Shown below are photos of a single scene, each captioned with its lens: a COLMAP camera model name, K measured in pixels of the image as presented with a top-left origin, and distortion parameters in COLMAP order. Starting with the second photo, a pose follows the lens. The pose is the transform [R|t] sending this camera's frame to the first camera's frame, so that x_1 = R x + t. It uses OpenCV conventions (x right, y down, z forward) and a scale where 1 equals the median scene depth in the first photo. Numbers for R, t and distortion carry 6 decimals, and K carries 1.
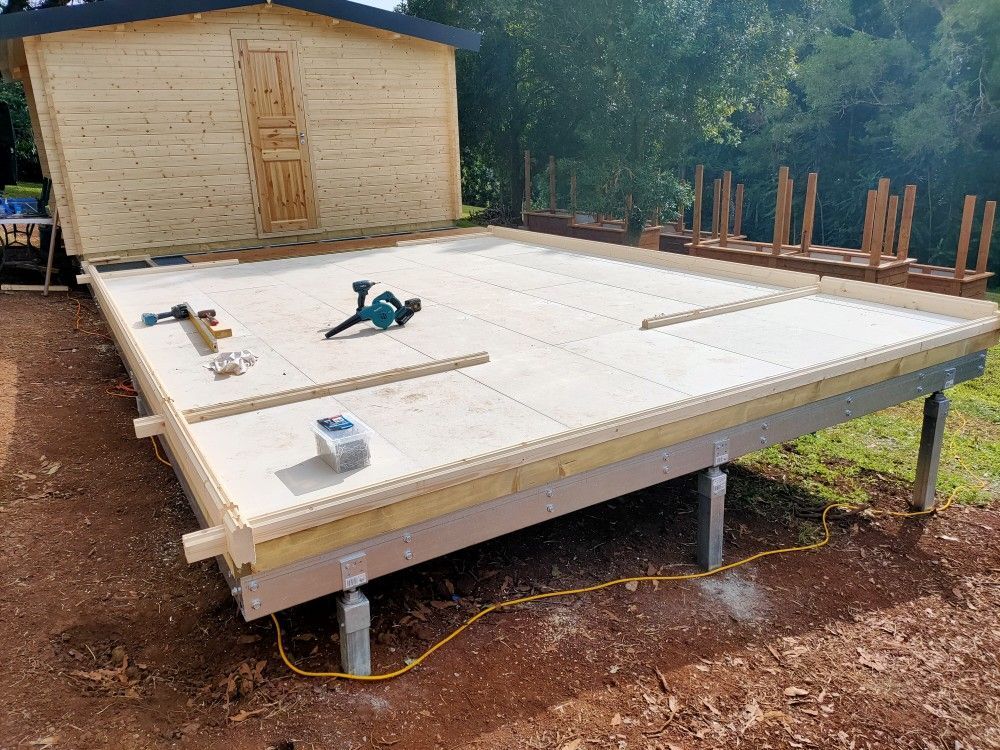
lens RADIAL K [[759.8, 0, 496.5], [0, 759.8, 382.7], [0, 0, 1]] dist [0.067910, -0.080914]
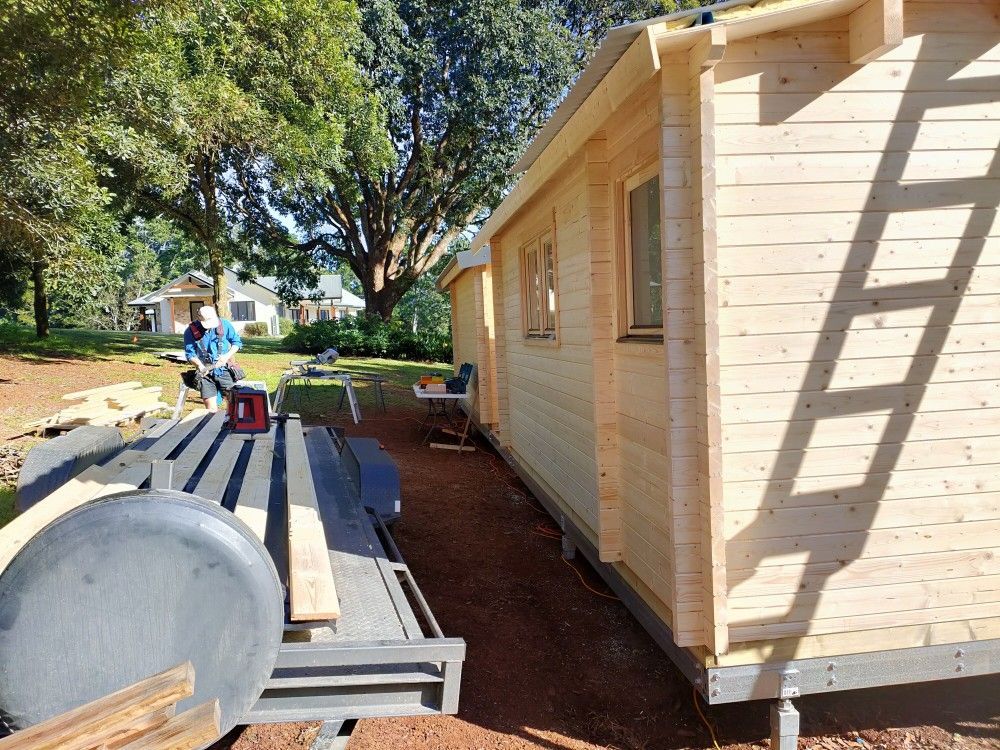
lens RADIAL K [[759.8, 0, 487.2], [0, 759.8, 375.2], [0, 0, 1]] dist [0.067910, -0.080914]
pose [[0.915434, 0.019602, -0.401991, -0.040648], [-0.114141, 0.970449, -0.212605, 0.022231], [0.385944, 0.240509, 0.890619, -0.134261]]
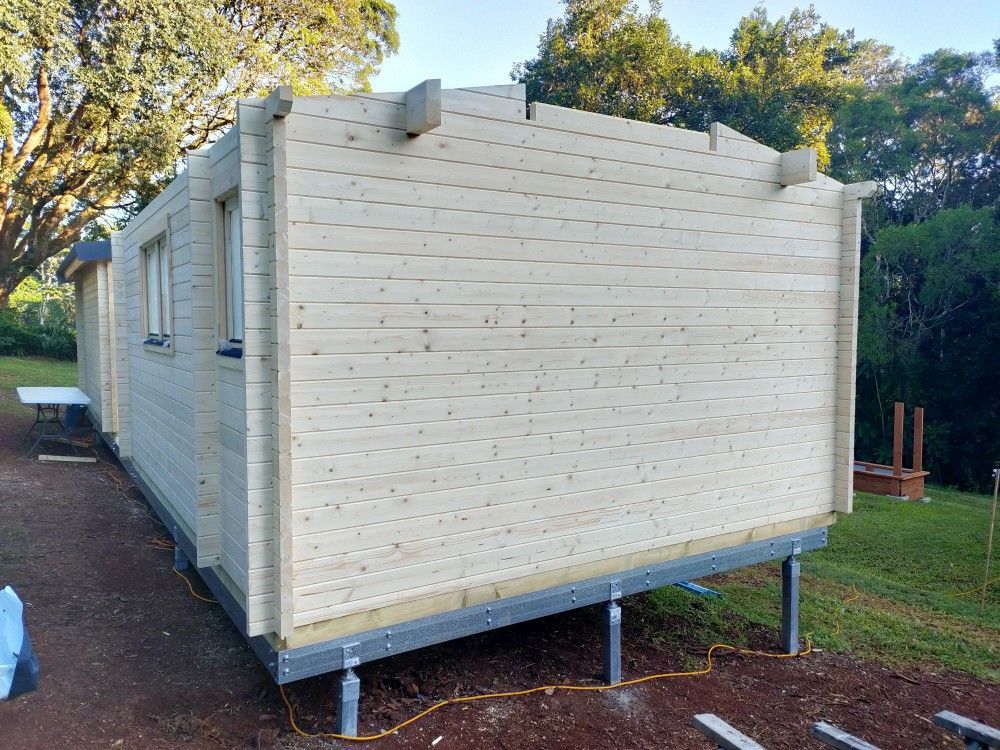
lens RADIAL K [[759.8, 0, 503.9], [0, 759.8, 370.6], [0, 0, 1]] dist [0.067910, -0.080914]
pose [[0.999052, 0.033253, 0.028090, 0.013977], [-0.025080, 0.967161, -0.252926, 0.023439], [-0.035578, 0.251982, 0.967078, -0.169487]]
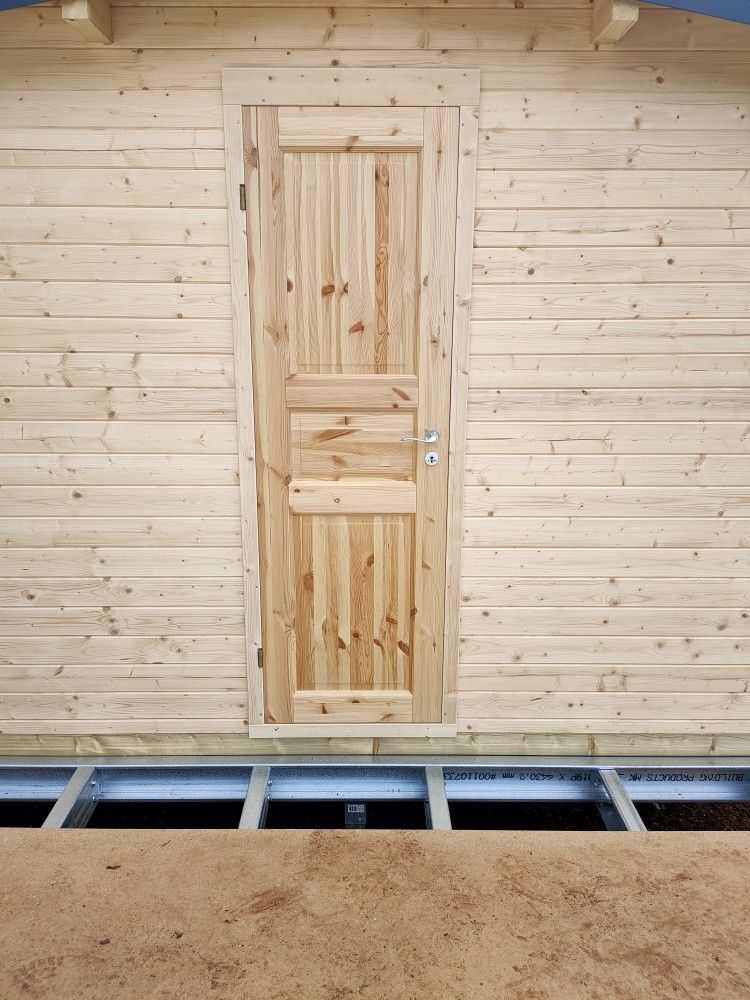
lens RADIAL K [[759.8, 0, 372.5], [0, 759.8, 510.3], [0, 0, 1]] dist [0.067910, -0.080914]
pose [[0.859929, 0.166107, -0.482630, -0.138313], [-0.191774, 0.981431, -0.003915, -0.309422], [0.473017, 0.095922, 0.875816, 0.789148]]
